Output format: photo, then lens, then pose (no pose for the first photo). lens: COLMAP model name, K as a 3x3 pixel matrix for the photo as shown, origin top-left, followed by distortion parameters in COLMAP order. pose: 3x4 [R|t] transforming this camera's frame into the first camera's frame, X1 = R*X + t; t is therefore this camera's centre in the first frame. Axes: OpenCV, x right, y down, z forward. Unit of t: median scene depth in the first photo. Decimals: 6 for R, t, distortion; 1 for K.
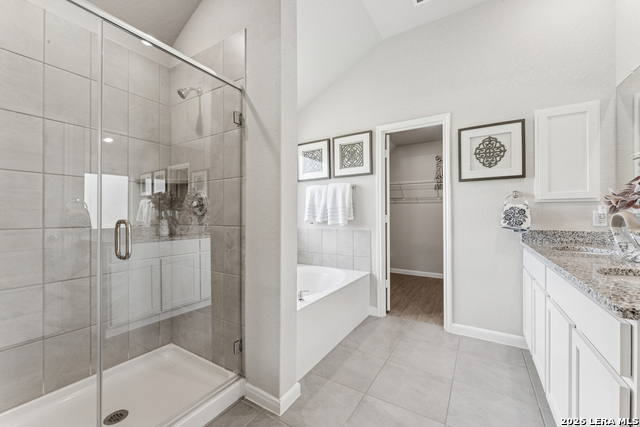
lens RADIAL K [[260.0, 0, 317.8], [0, 260.0, 212.9], [0, 0, 1]] dist [-0.003011, 0.000920]
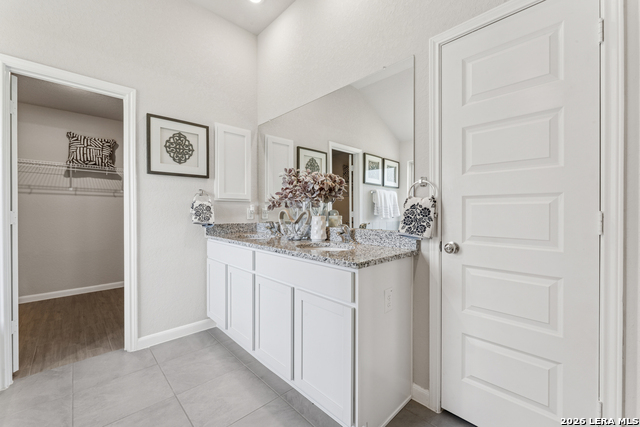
lens RADIAL K [[260.0, 0, 319.4], [0, 260.0, 211.6], [0, 0, 1]] dist [-0.003011, 0.000920]
pose [[0.245889, 0.001511, 0.969297, -0.174852], [-0.005953, 0.999982, -0.000049, 0.006359], [-0.969280, -0.005758, 0.245894, 0.236807]]
